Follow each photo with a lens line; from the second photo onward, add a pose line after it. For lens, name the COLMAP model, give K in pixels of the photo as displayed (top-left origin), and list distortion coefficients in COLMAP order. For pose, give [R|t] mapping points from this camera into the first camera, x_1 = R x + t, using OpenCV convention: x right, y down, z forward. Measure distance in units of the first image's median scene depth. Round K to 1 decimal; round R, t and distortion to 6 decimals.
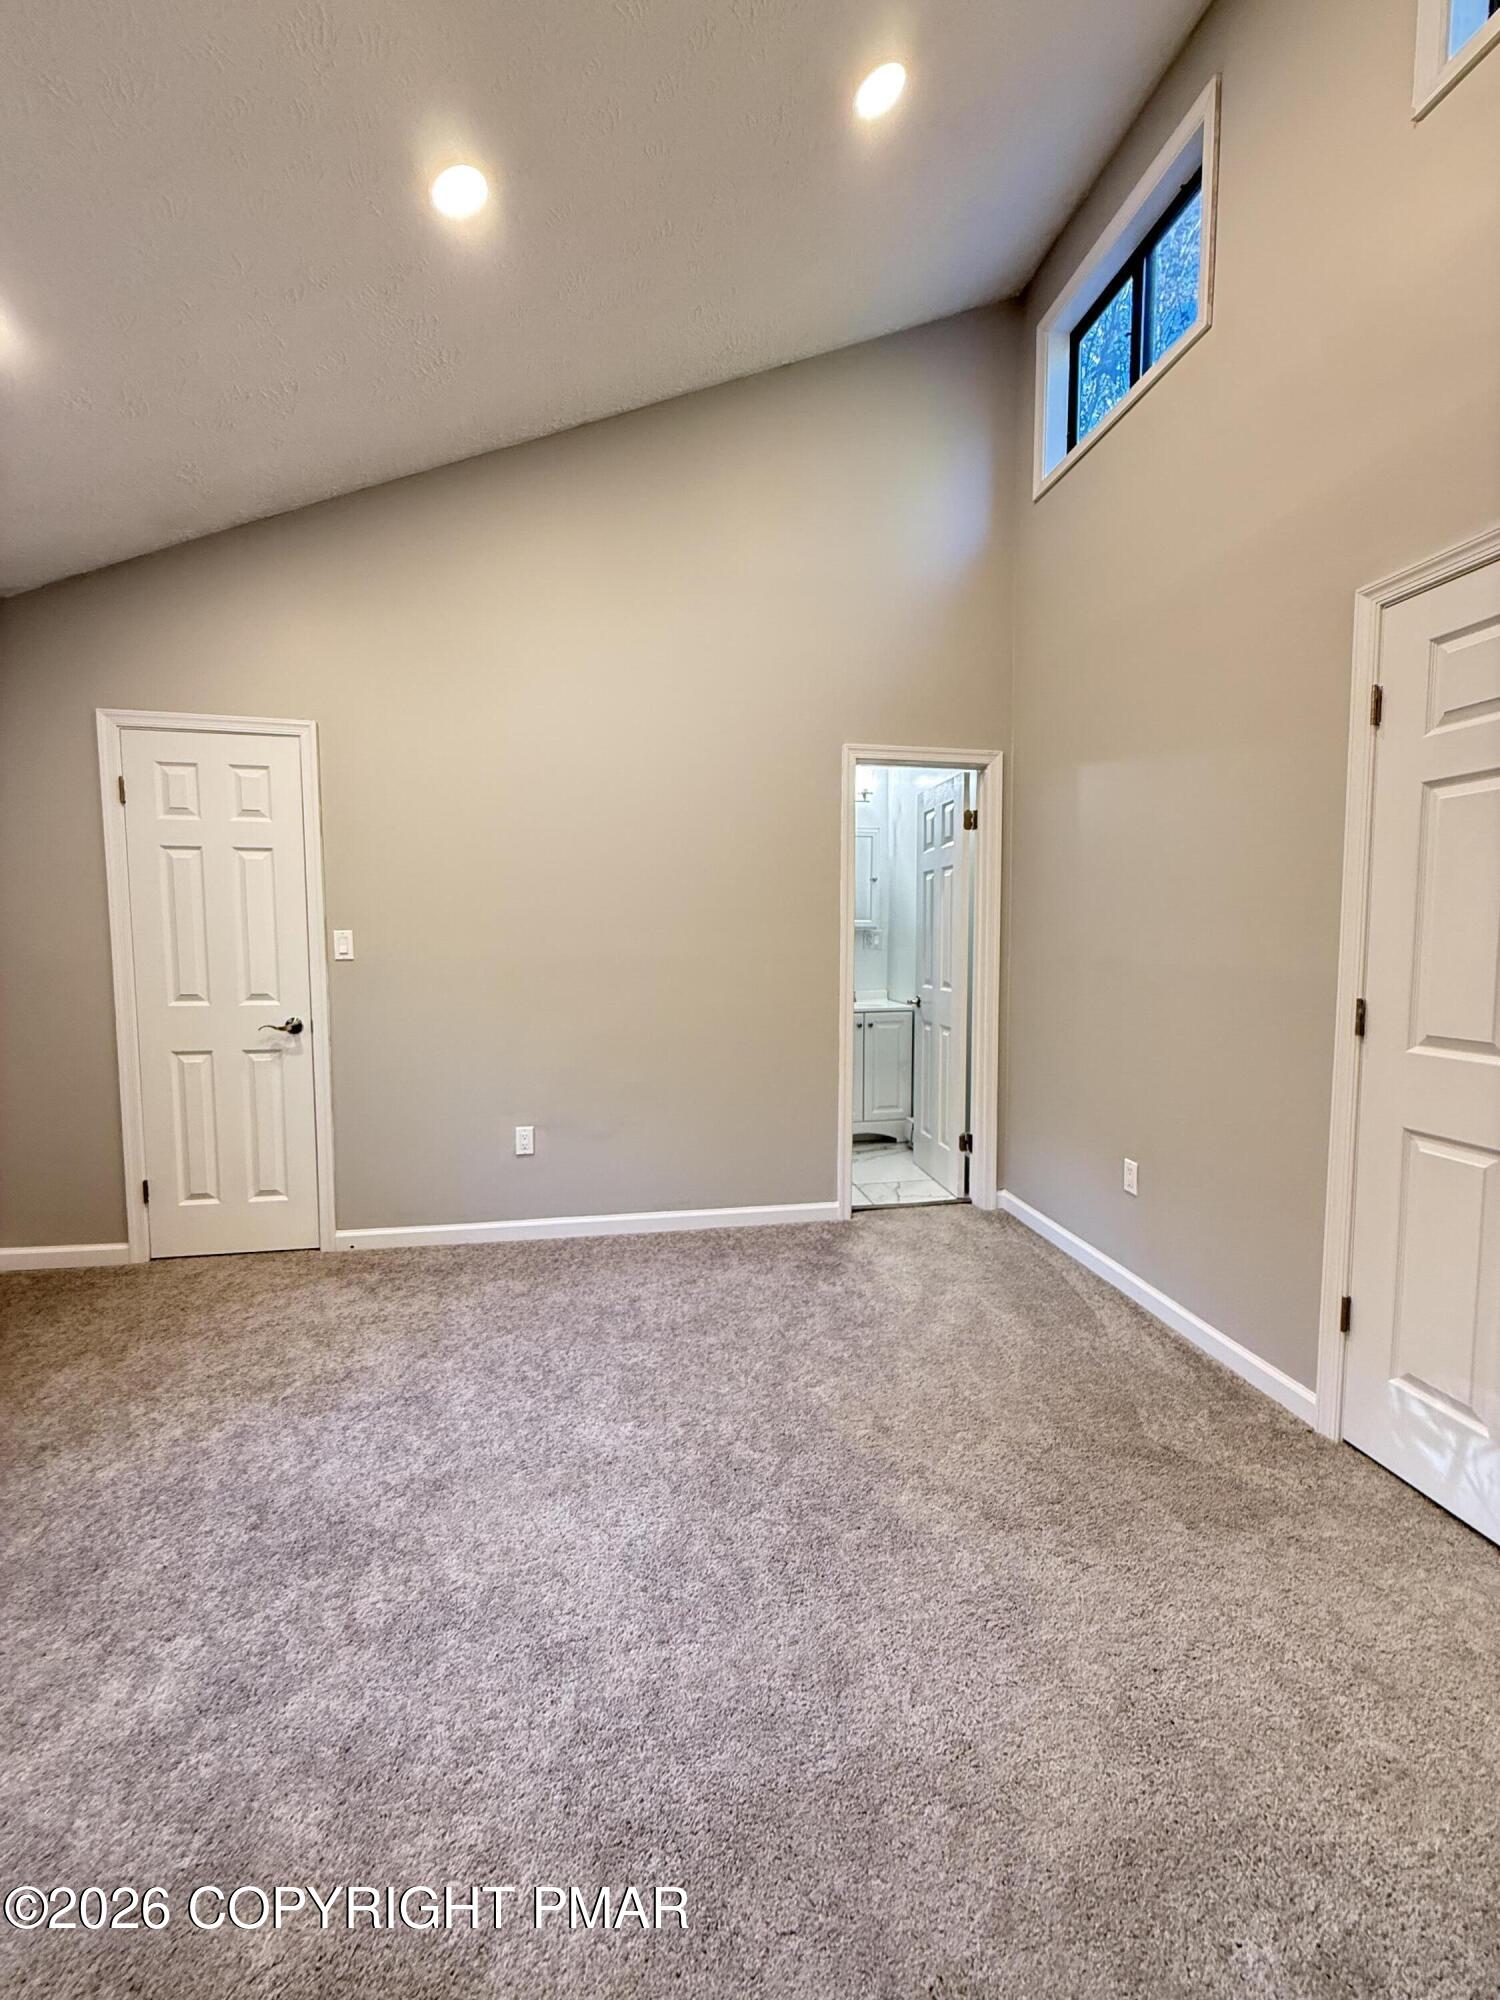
lens RADIAL K [[799.6, 0, 756.5], [0, 799.6, 995.1], [0, 0, 1]] dist [0.001919, 0.001164]
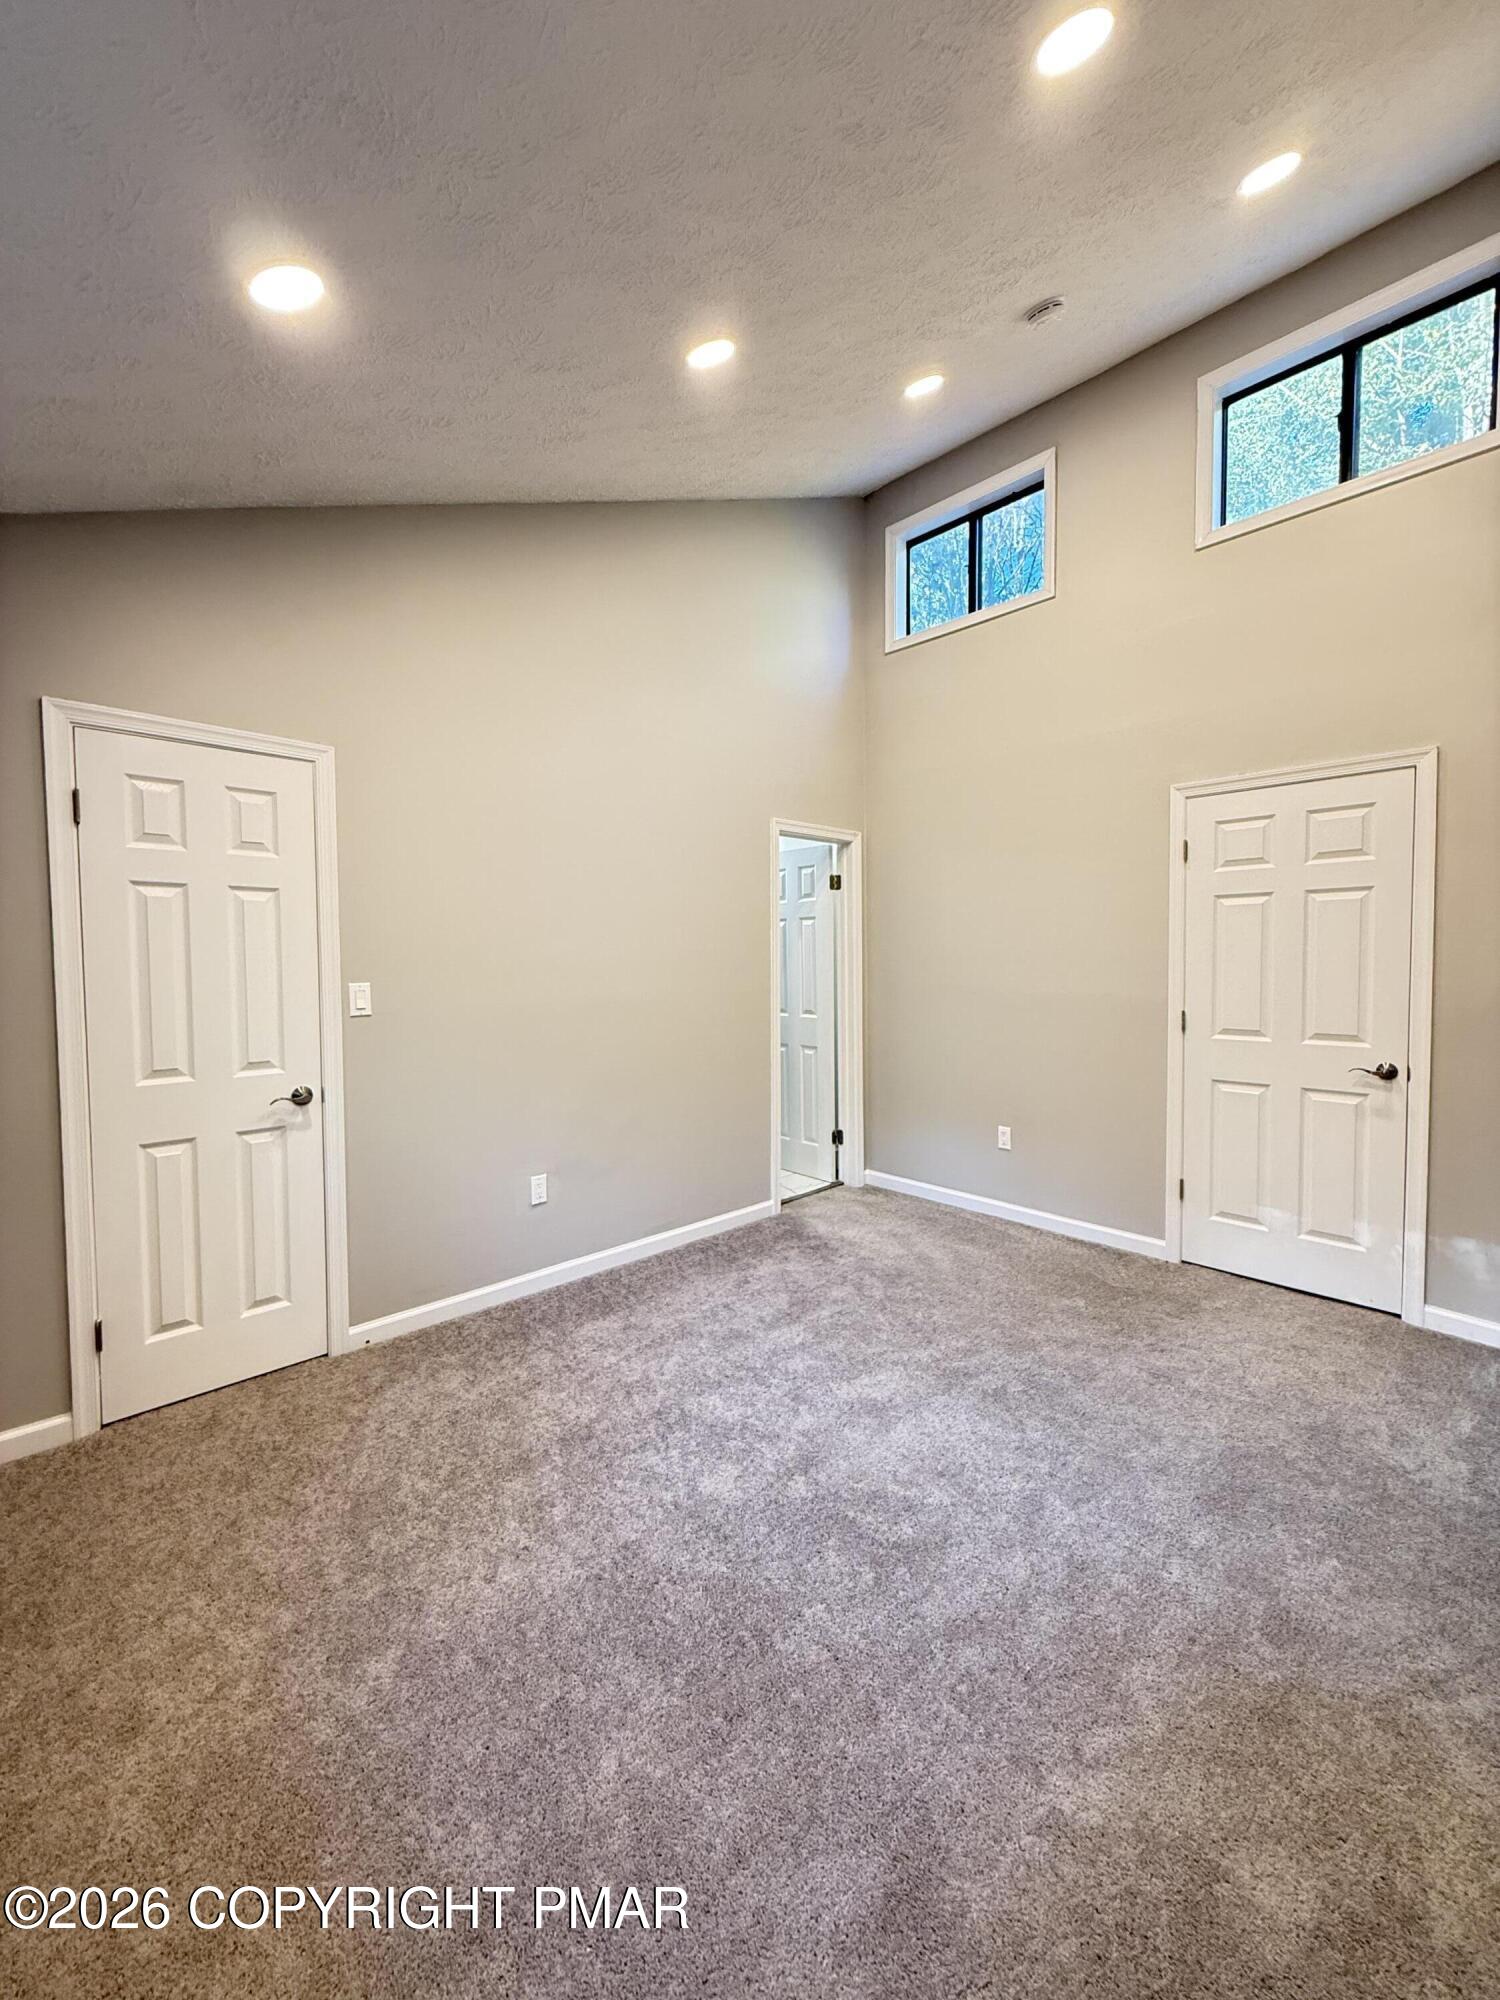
lens RADIAL K [[799.6, 0, 749.2], [0, 799.6, 995.4], [0, 0, 1]] dist [0.001919, 0.001164]
pose [[0.832933, -0.033901, 0.552335, -0.661479], [0.049938, 0.998654, -0.014013, -0.033555], [-0.551116, 0.039254, 0.833505, 0.022848]]
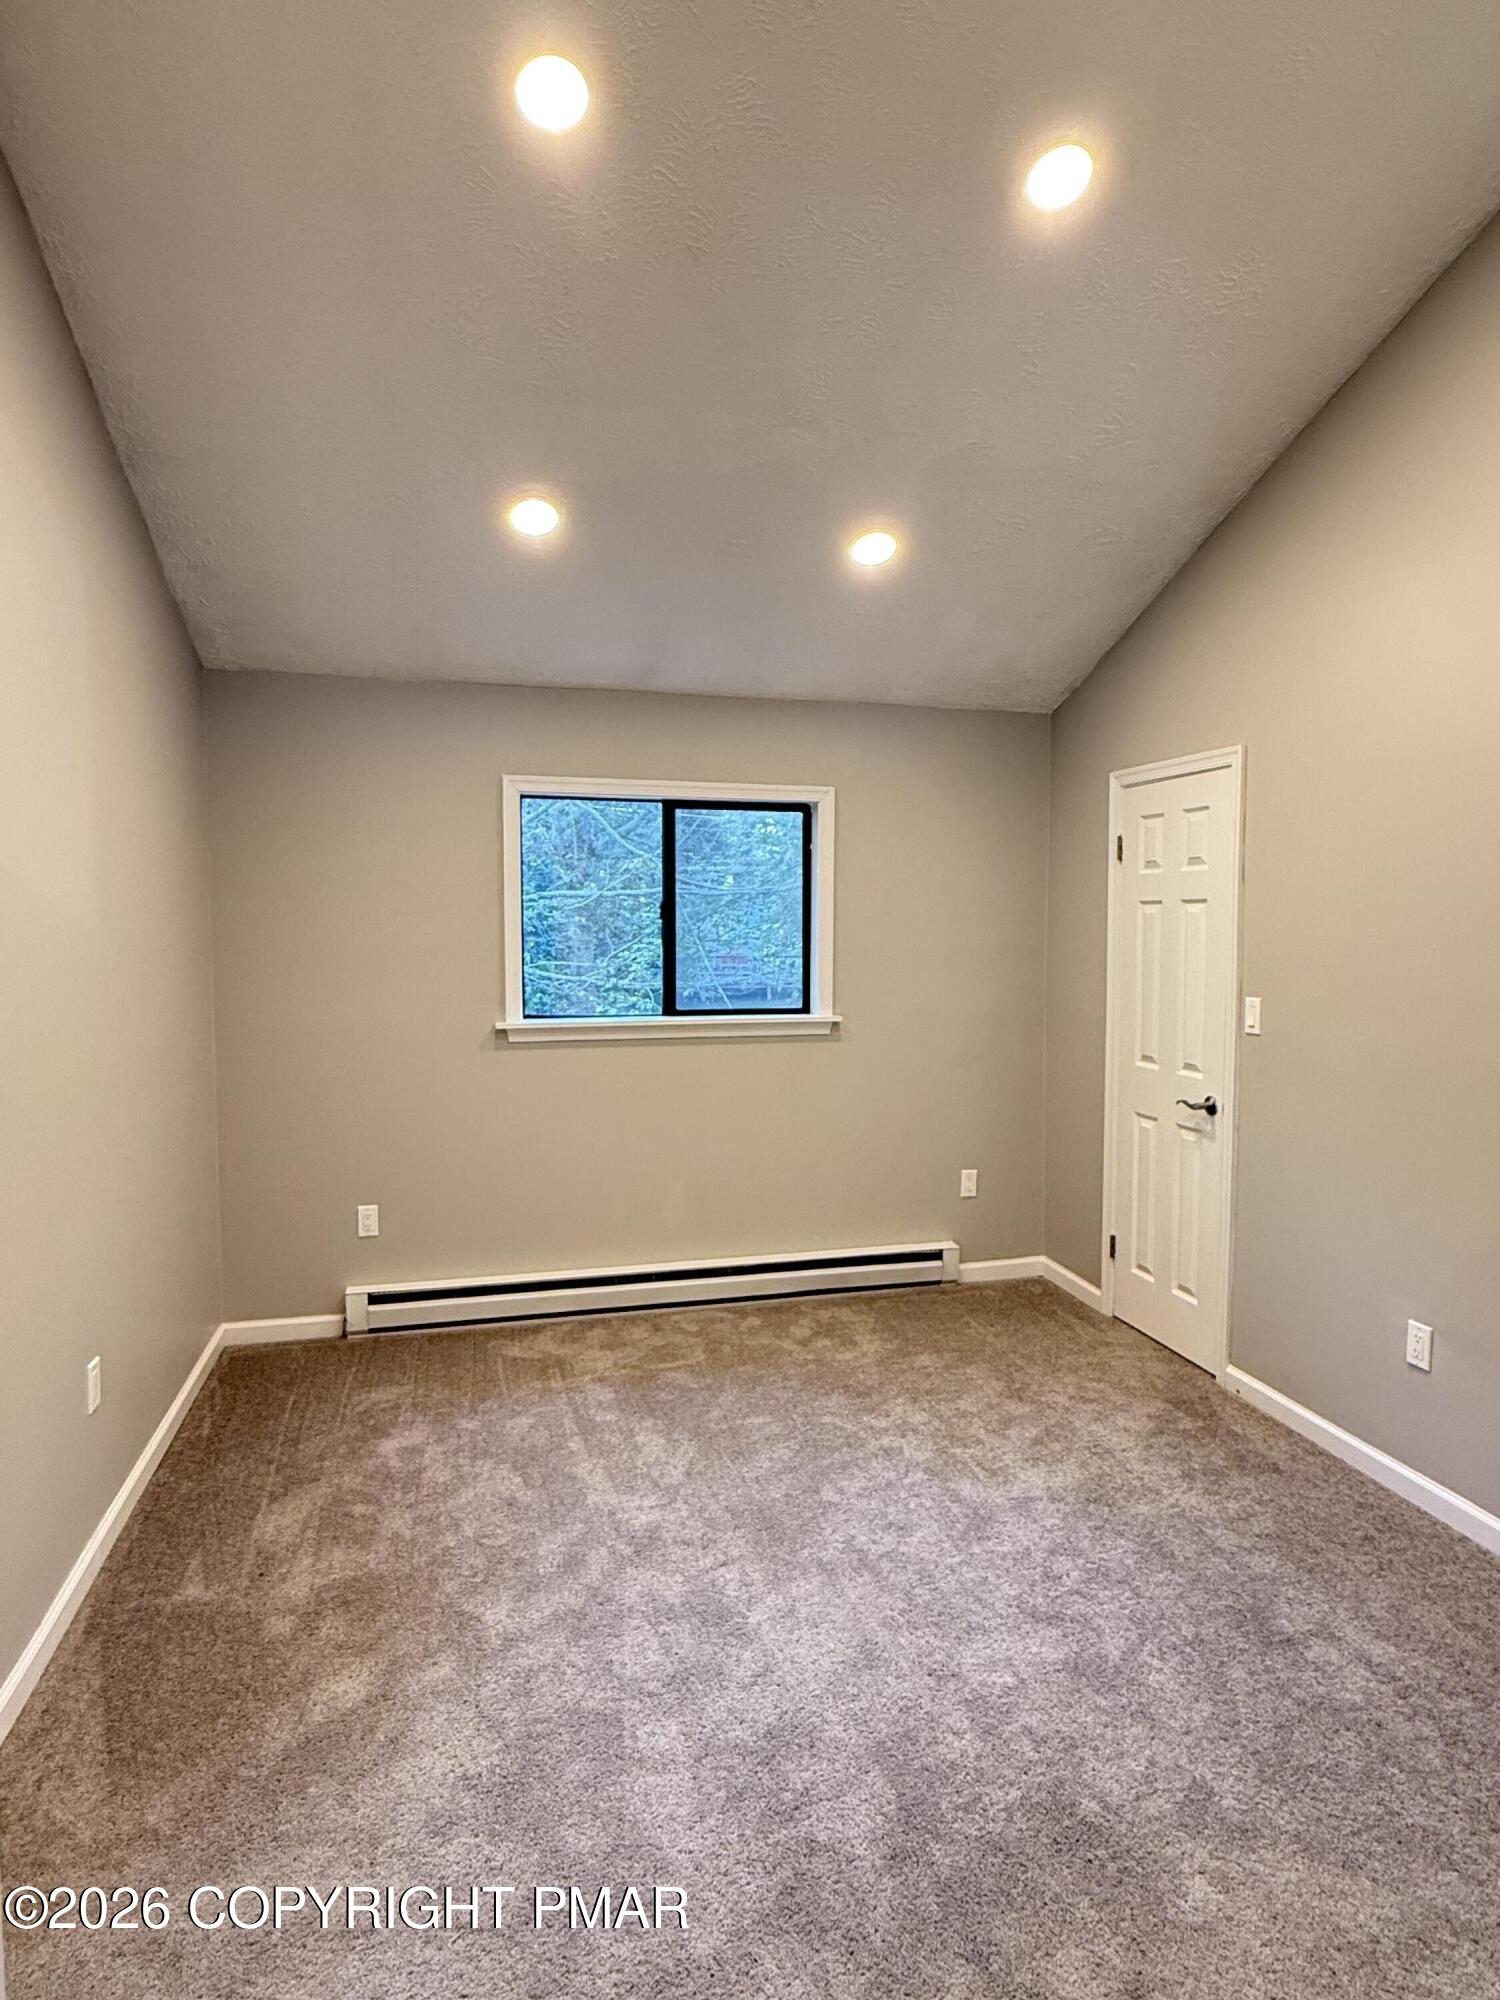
lens RADIAL K [[1120.1, 0, 745.9], [0, 1120.1, 1005.8], [0, 0, 1]] dist [0.002697, -0.000266]
pose [[0.069203, 0.068423, -0.995253, 0.577158], [-0.077304, 0.995013, 0.063031, -0.106265], [0.994603, 0.072575, 0.074147, 0.420886]]
